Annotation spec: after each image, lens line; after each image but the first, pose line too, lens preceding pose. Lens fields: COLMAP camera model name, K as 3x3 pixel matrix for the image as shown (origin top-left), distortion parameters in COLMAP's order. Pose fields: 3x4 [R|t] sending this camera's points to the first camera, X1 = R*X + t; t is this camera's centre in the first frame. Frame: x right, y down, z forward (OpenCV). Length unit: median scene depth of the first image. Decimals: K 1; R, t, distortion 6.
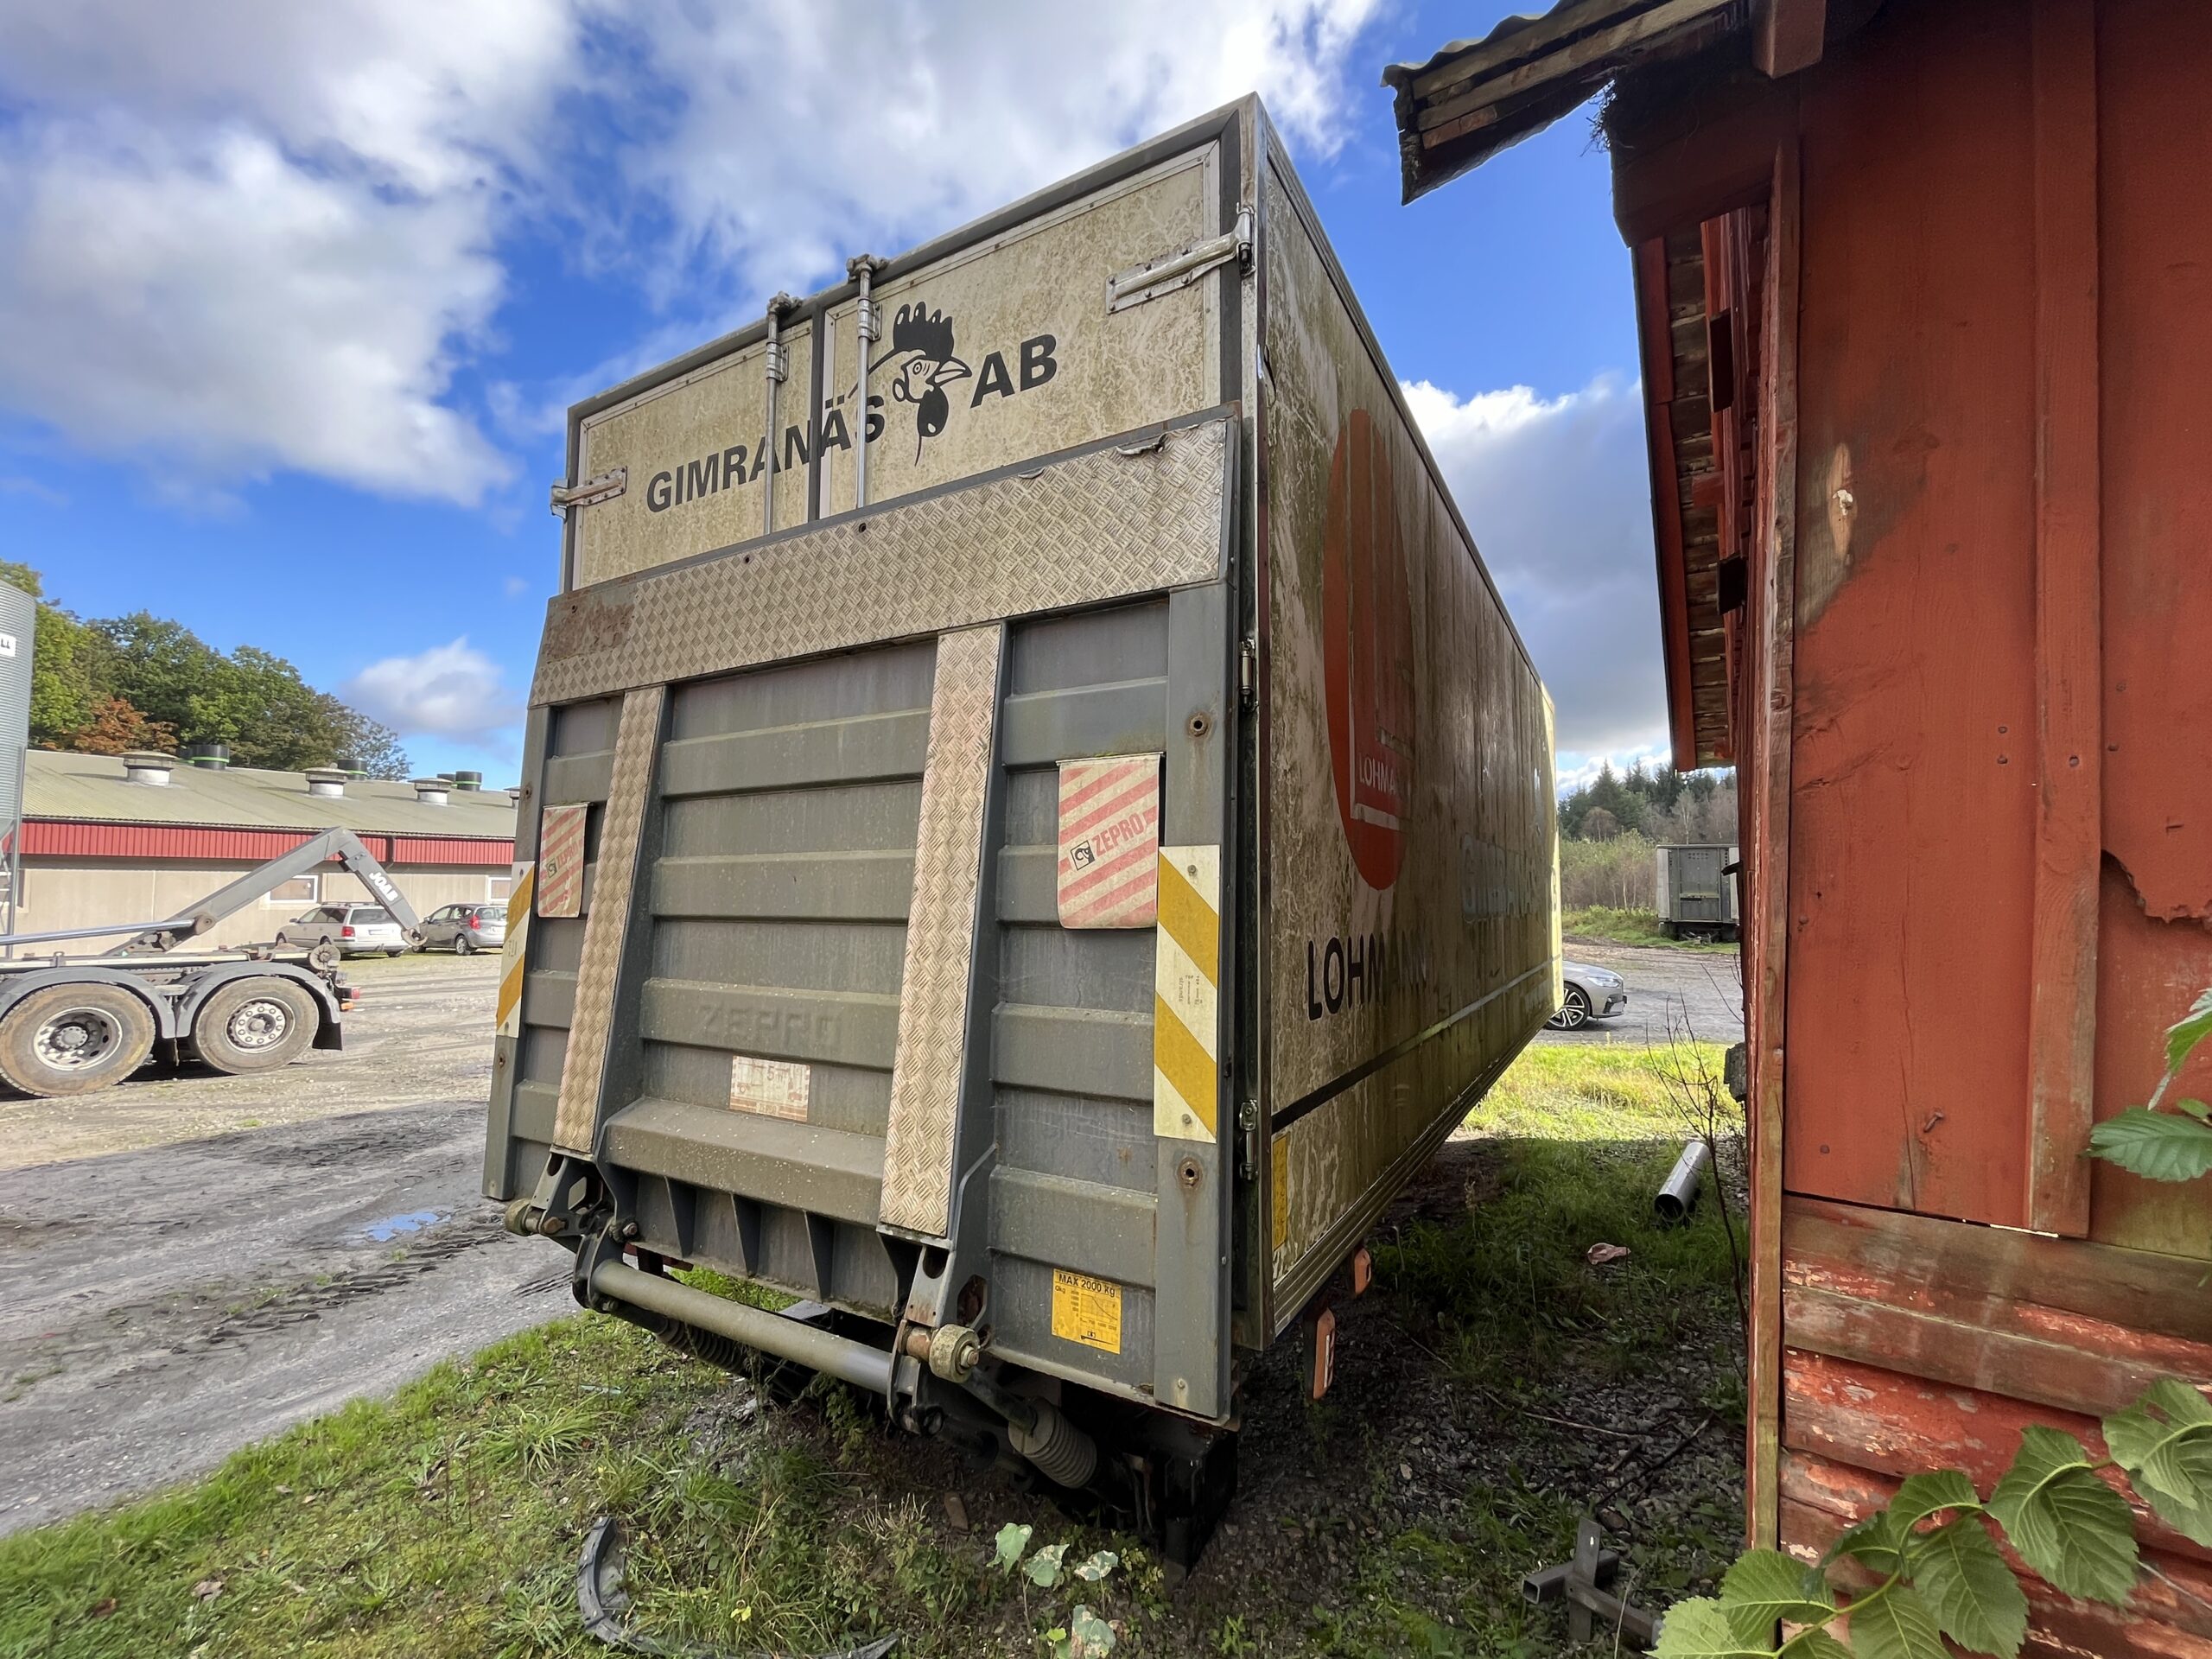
lens RADIAL K [[902.2, 0, 1113.7], [0, 902.2, 841.8], [0, 0, 1]] dist [-0.003978, -0.000321]
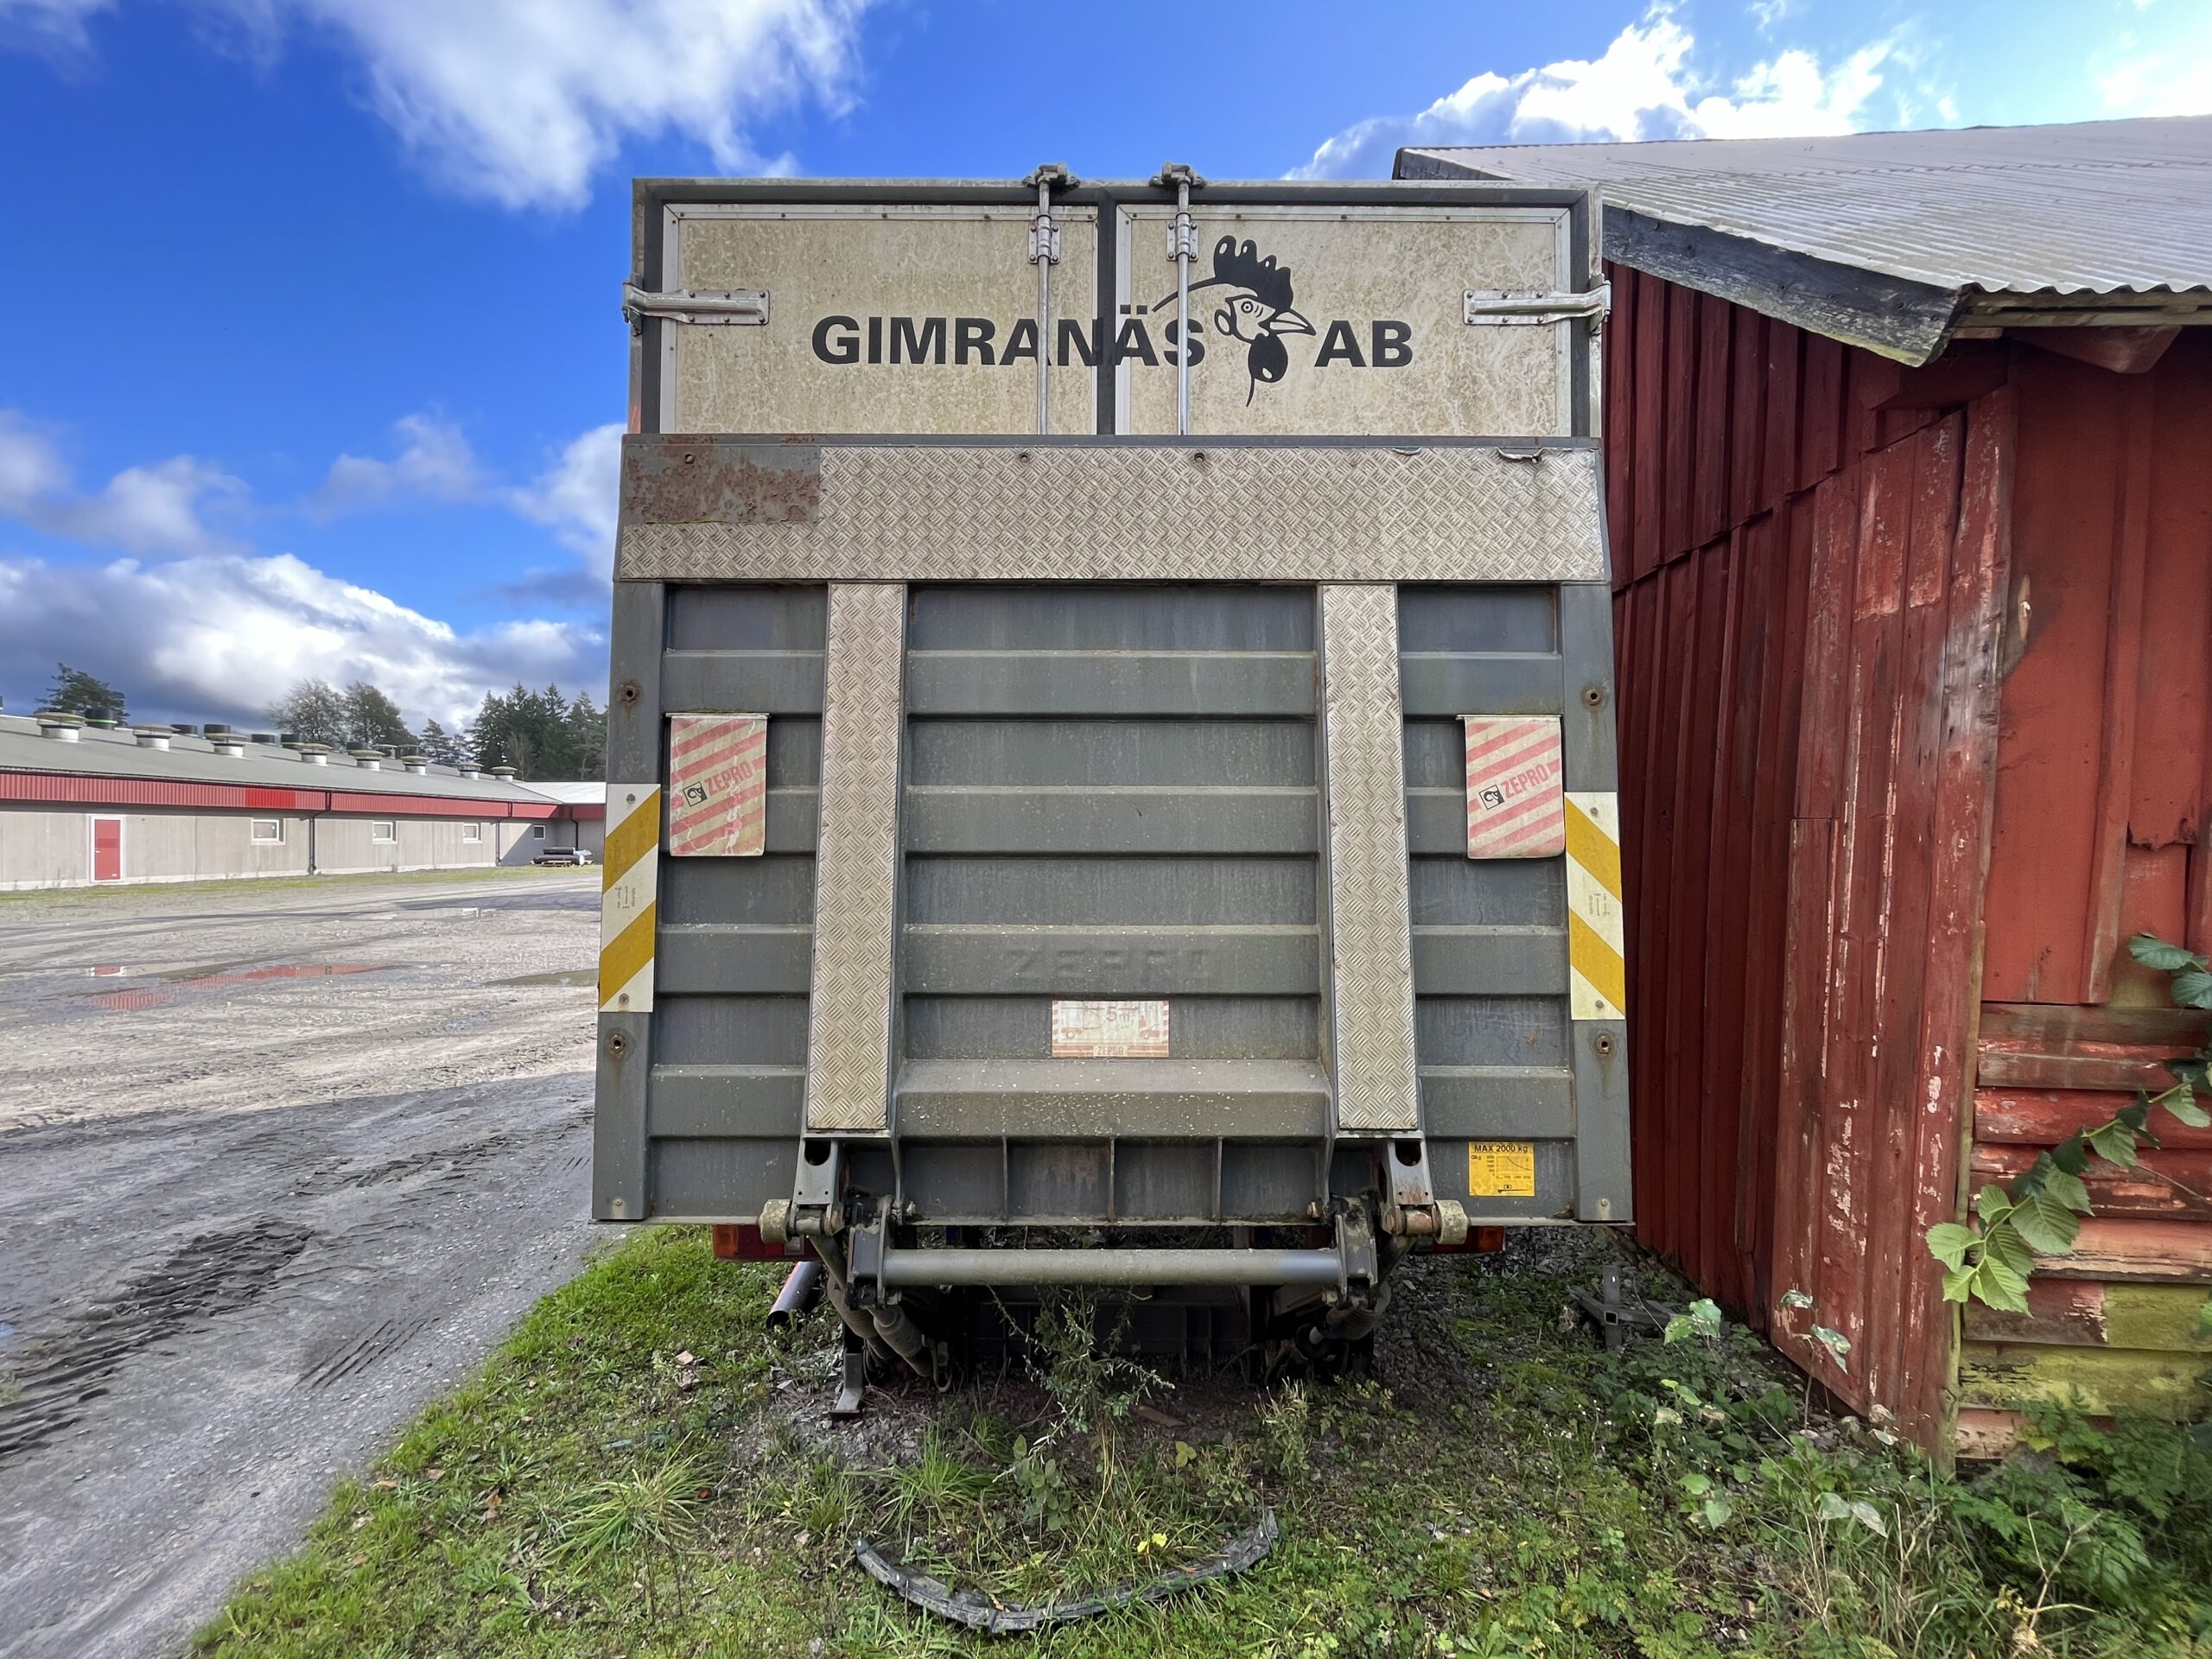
lens RADIAL K [[902.2, 0, 1094.7], [0, 902.2, 832.9], [0, 0, 1]] dist [-0.003978, -0.000321]
pose [[0.871418, 0.005893, 0.490505, -0.977539], [-0.032208, 0.998458, 0.045224, 0.022781], [-0.489482, -0.055207, 0.870264, 0.201698]]
